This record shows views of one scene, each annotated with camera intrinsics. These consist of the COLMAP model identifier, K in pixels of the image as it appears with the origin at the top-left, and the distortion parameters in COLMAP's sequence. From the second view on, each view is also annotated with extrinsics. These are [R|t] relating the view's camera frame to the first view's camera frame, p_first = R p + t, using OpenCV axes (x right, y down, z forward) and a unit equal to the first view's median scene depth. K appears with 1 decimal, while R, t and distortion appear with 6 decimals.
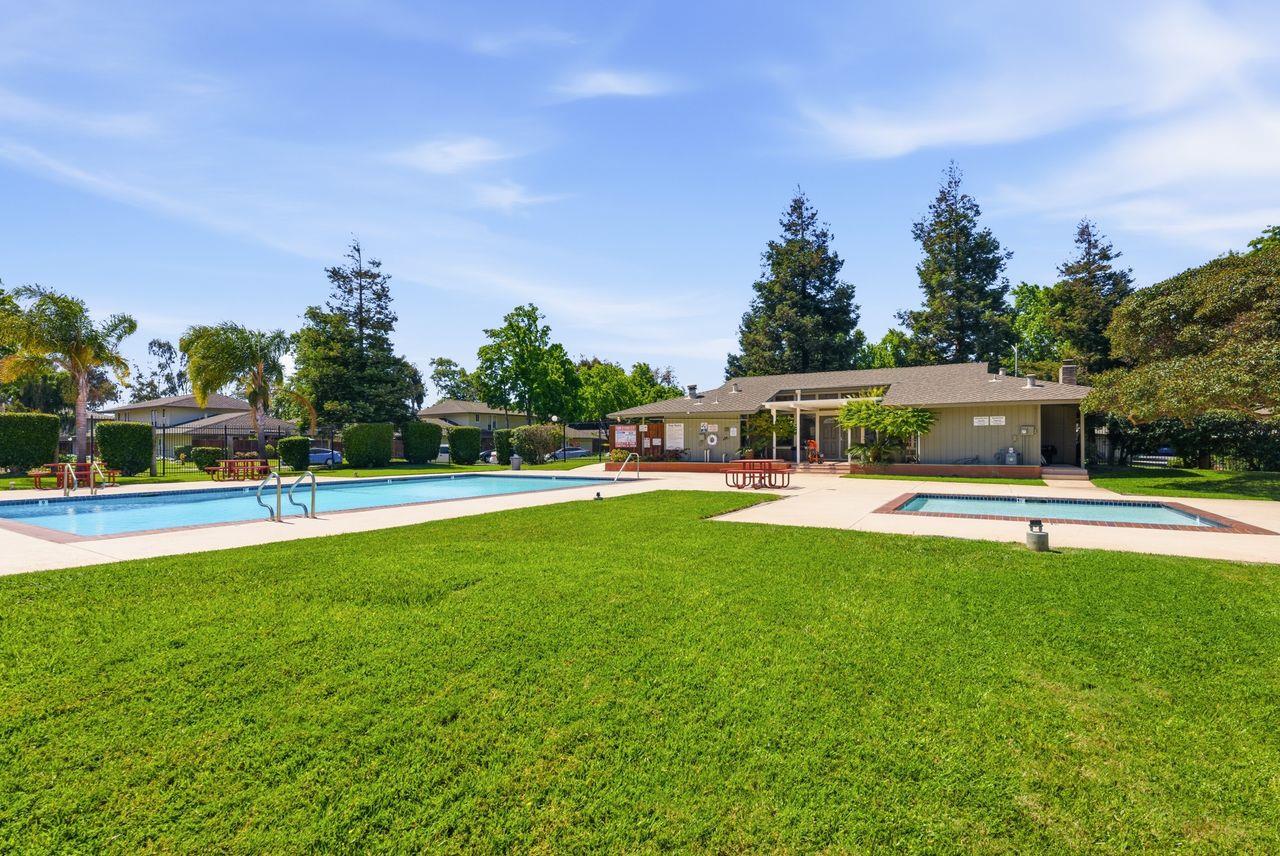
lens RADIAL K [[572.0, 0, 642.2], [0, 572.0, 444.6], [0, 0, 1]] dist [-0.011192, 0.000983]
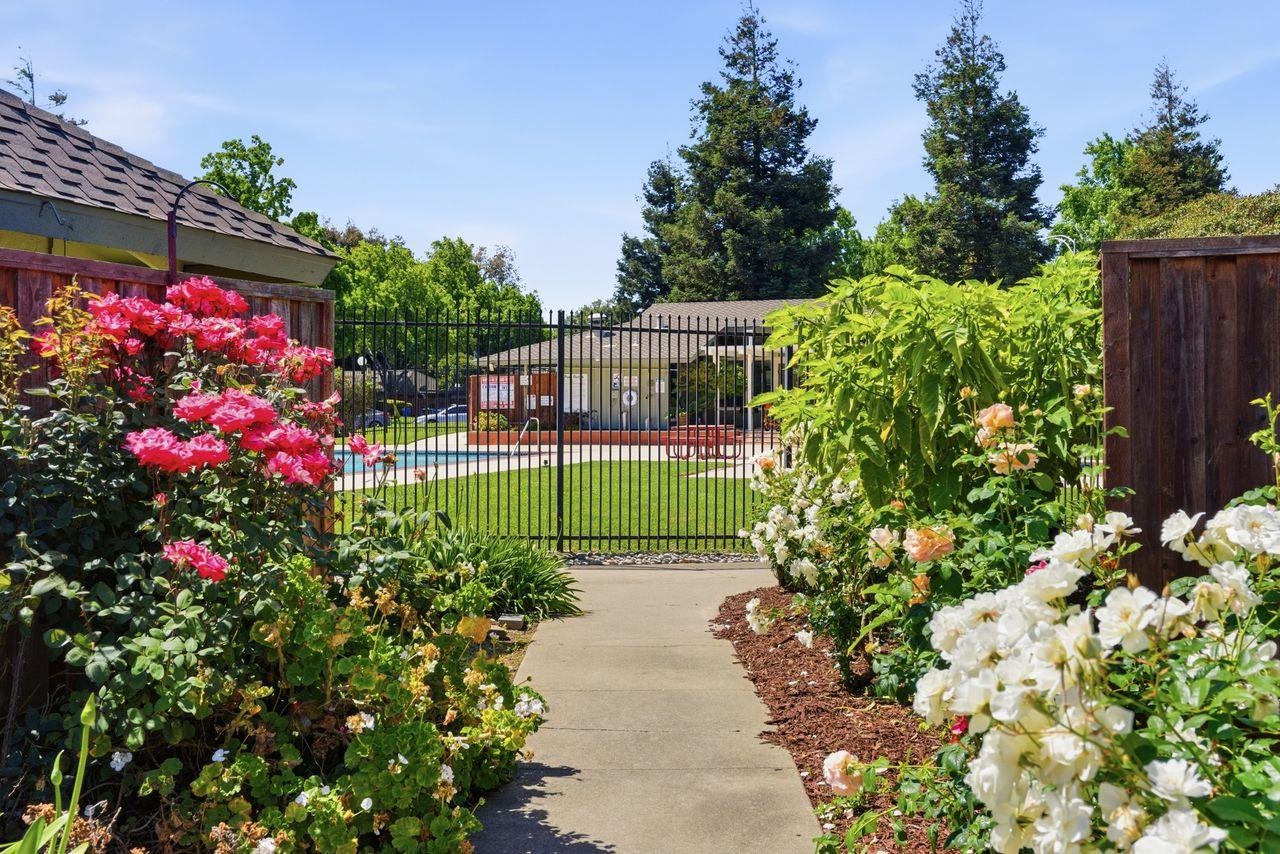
lens RADIAL K [[1221.1, 0, 649.2], [0, 1221.1, 415.3], [0, 0, 1]] dist [-0.019784, 0.000000]
pose [[0.982208, -0.004521, 0.187742, -0.105546], [0.001712, 0.999884, 0.015119, -0.007931], [-0.187789, -0.014528, 0.982102, -0.366266]]
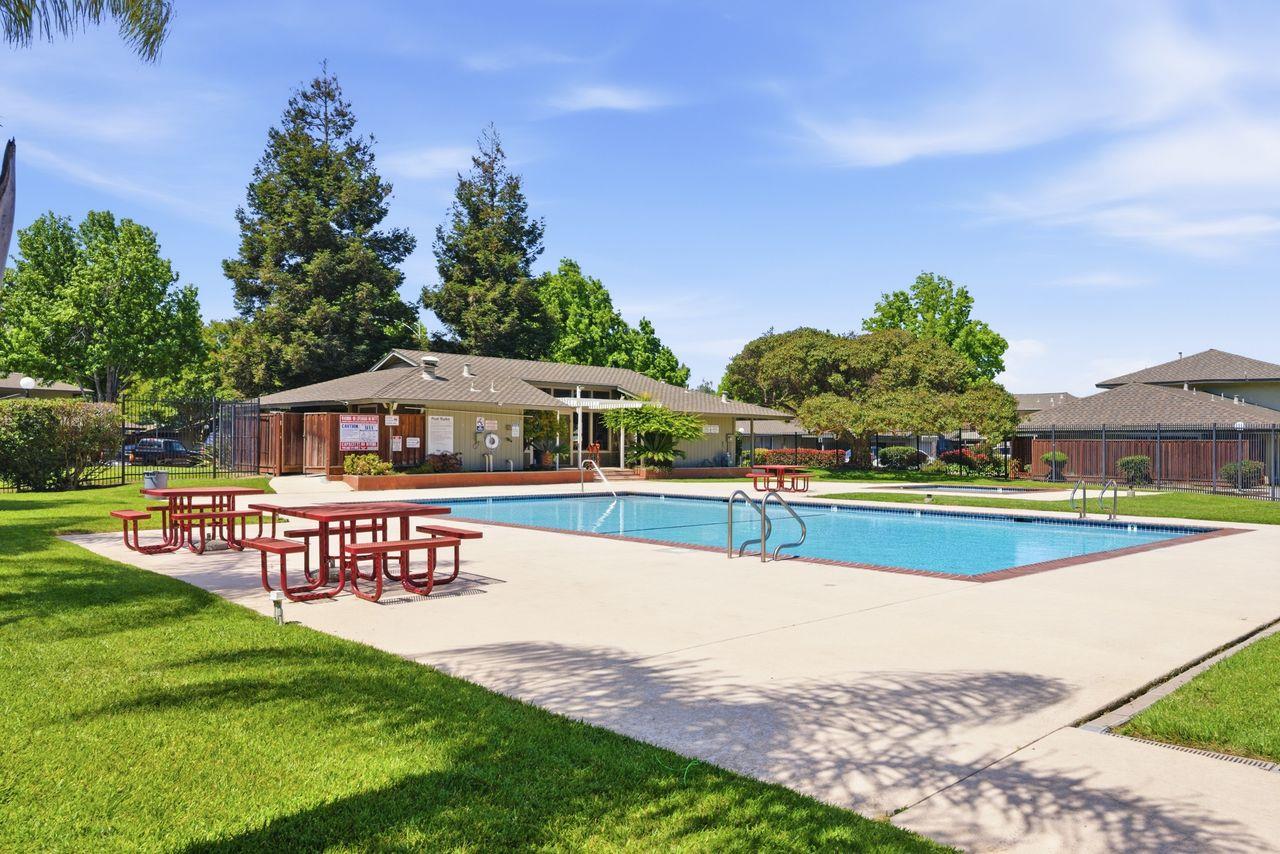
lens RADIAL K [[935.1, 0, 631.2], [0, 935.1, 437.0], [0, 0, 1]] dist [-0.004145, -0.001527]
pose [[0.289830, 0.015877, 0.956946, -0.764324], [-0.011389, 0.999849, -0.013140, -0.000136], [-0.957010, -0.007090, 0.289967, 0.377866]]
